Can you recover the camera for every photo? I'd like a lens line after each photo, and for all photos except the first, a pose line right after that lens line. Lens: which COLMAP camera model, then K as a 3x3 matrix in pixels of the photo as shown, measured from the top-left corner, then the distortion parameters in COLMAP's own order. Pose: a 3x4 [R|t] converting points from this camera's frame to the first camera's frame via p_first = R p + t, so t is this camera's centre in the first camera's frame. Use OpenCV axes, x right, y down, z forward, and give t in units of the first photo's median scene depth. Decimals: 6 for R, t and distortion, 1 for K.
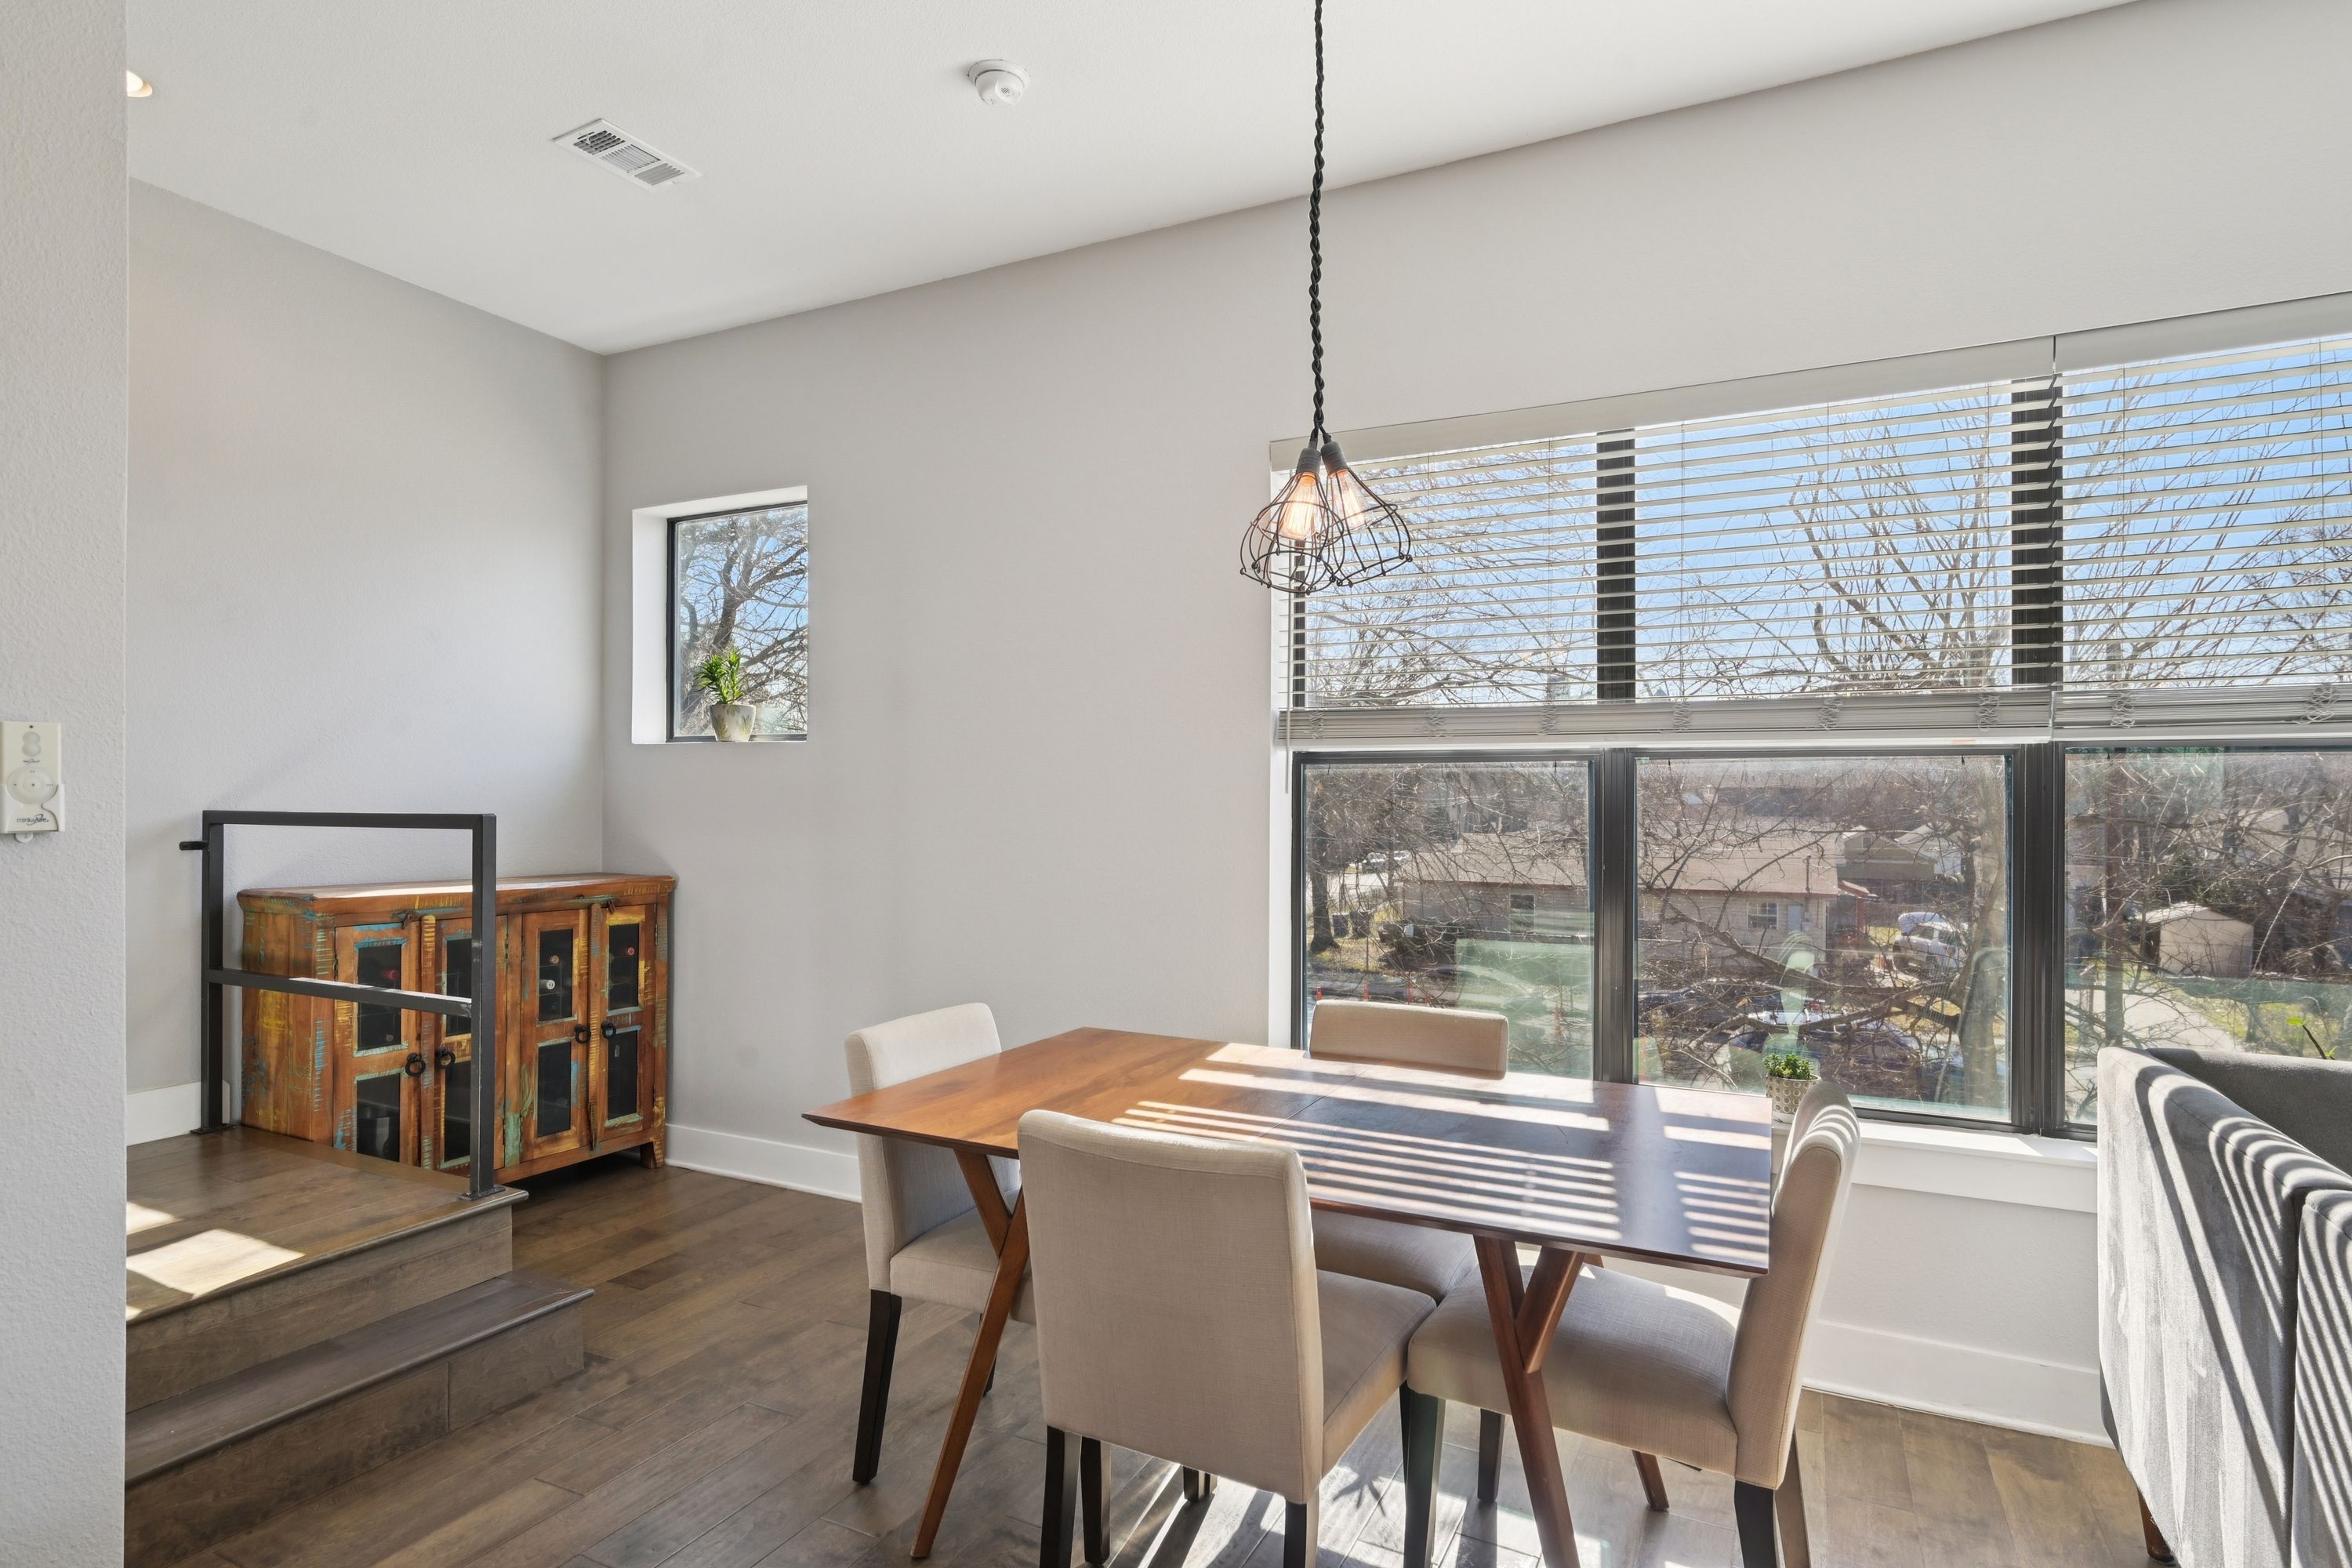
lens RADIAL K [[1217.7, 0, 1177.4], [0, 1217.7, 796.3], [0, 0, 1]] dist [0.001175, 0.000536]
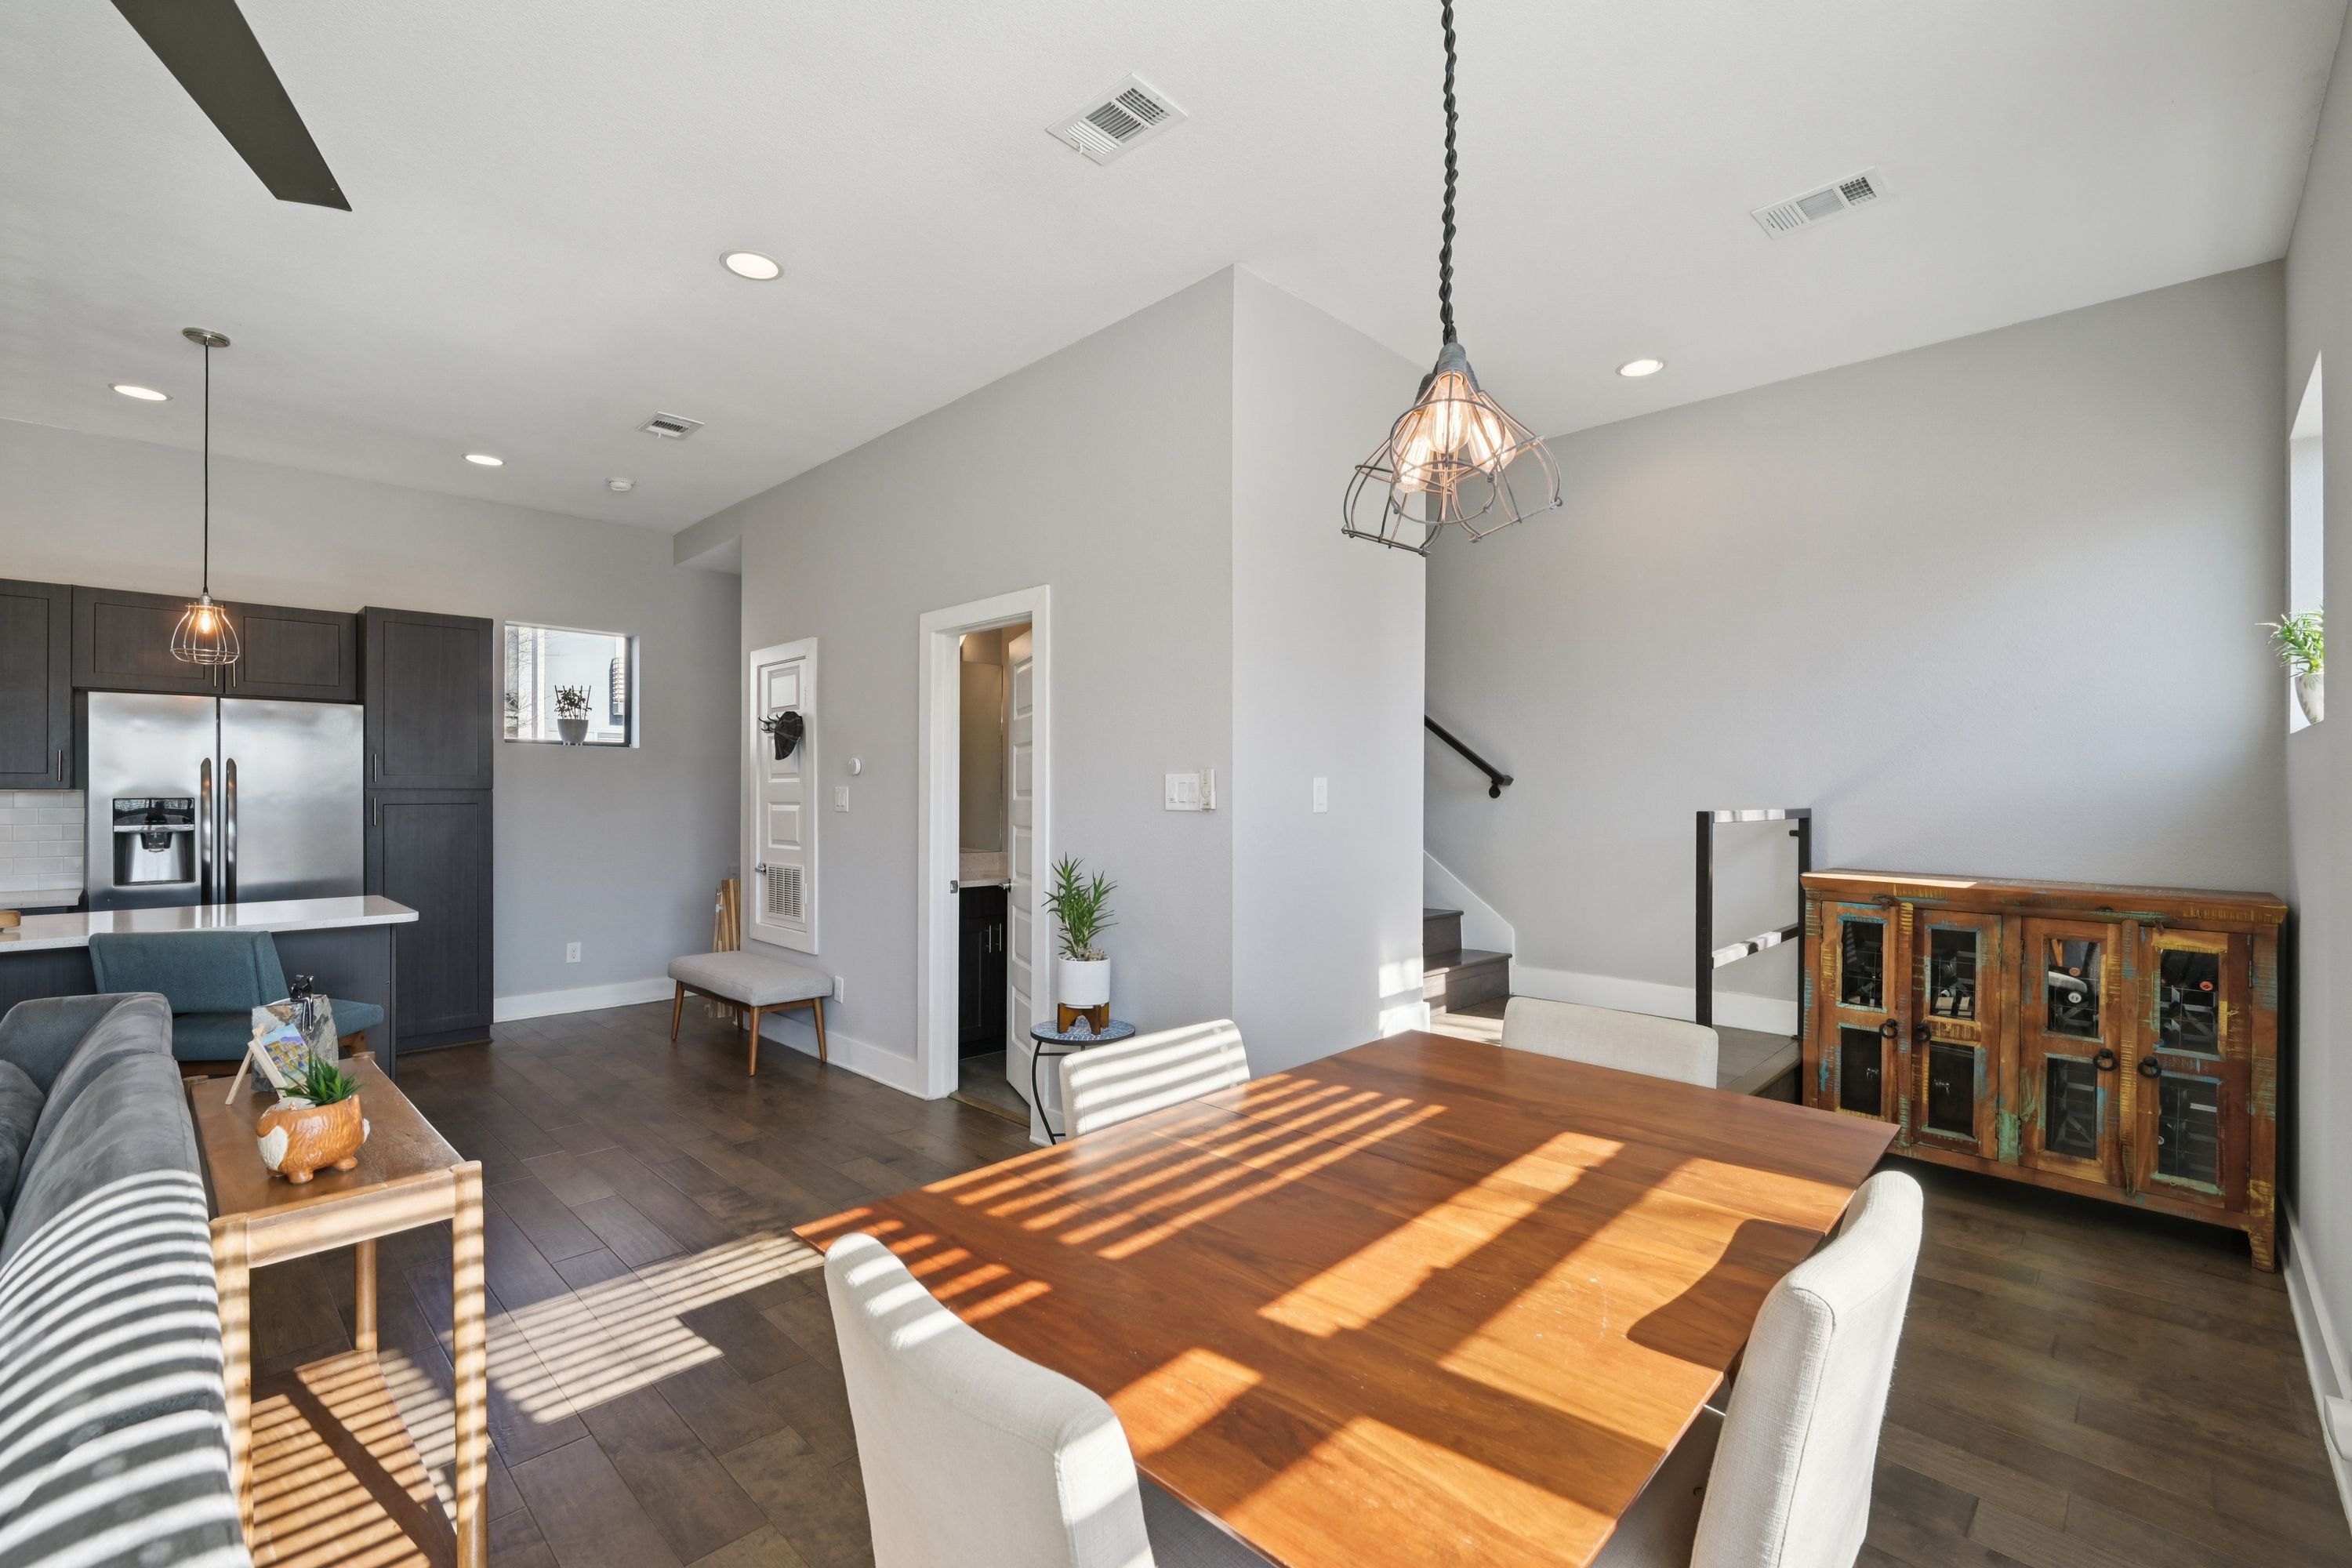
lens RADIAL K [[1015.0, 0, 1180.7], [0, 1015.0, 787.3], [0, 0, 1]] dist [0.000744, -0.000177]
pose [[-0.293656, -0.009192, -0.955867, 0.450424], [-0.004656, 0.999956, -0.008186, 0.000507], [0.955900, 0.002046, -0.293686, 0.570826]]
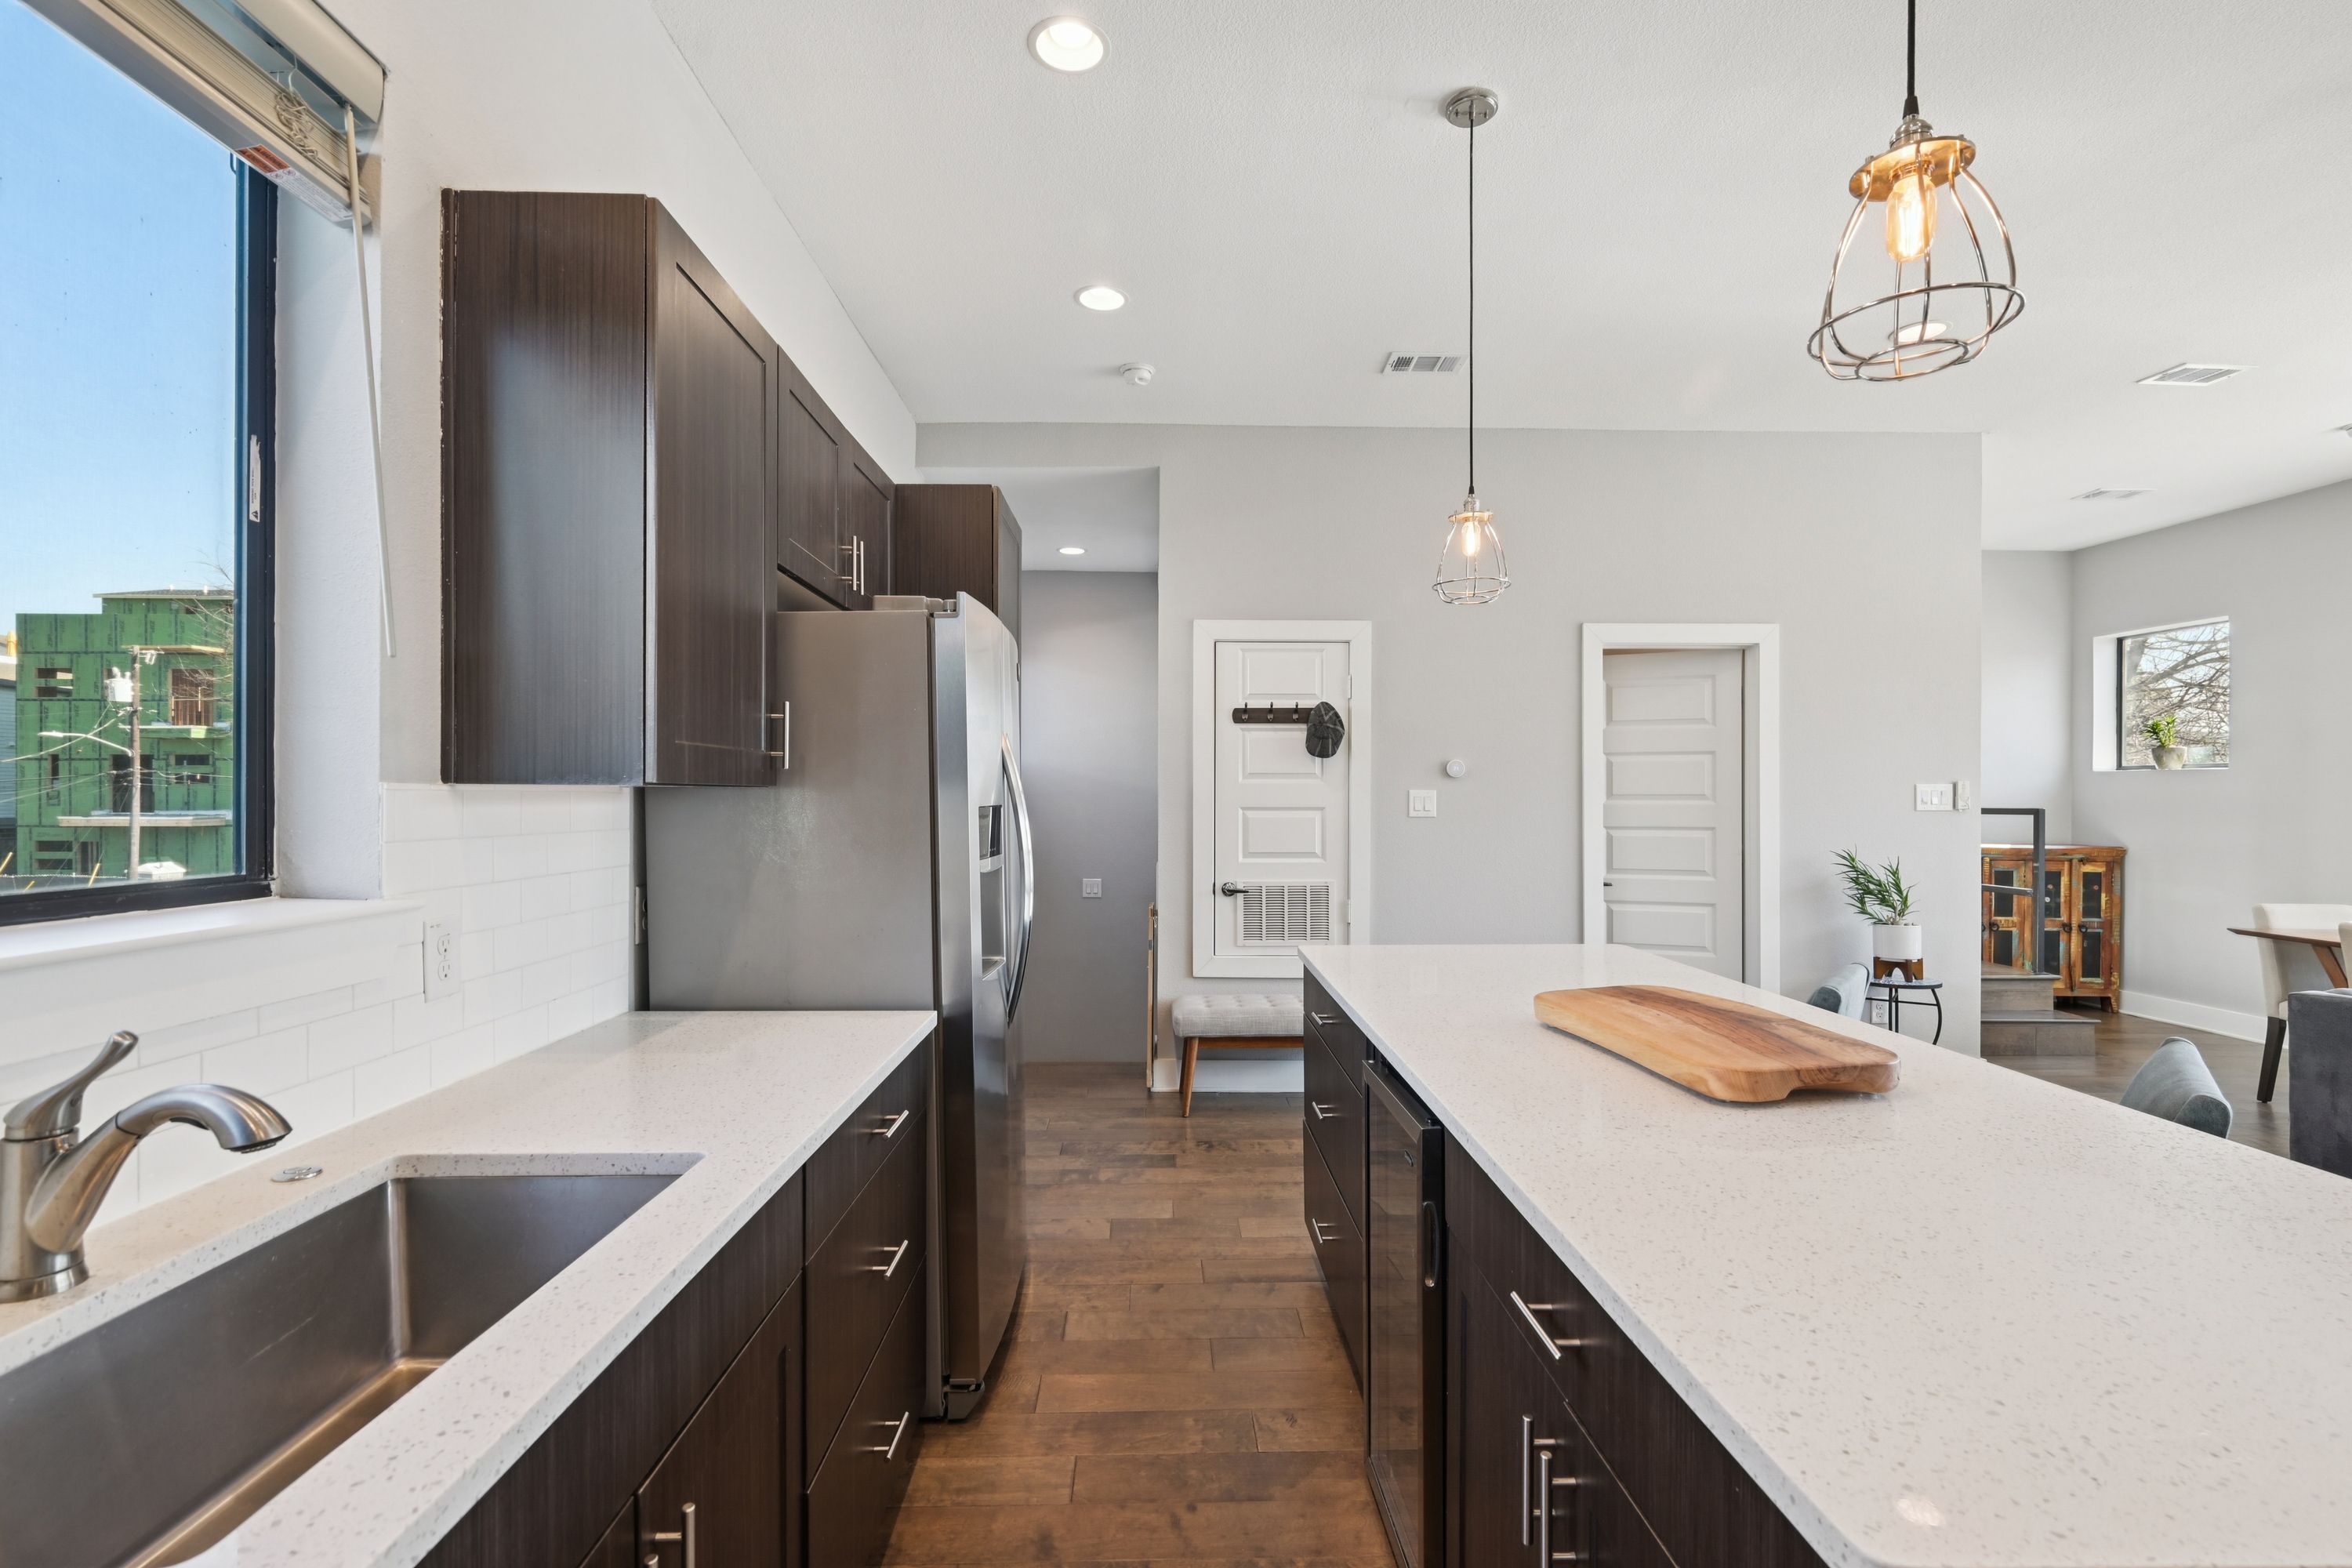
lens RADIAL K [[1050.1, 0, 1184.1], [0, 1050.1, 797.2], [0, 0, 1]] dist [-0.000660, 0.001525]
pose [[0.474383, -0.002288, -0.880316, 0.297391], [-0.003459, 0.999984, -0.004463, 0.005636], [0.880312, 0.005162, 0.474368, -0.985580]]
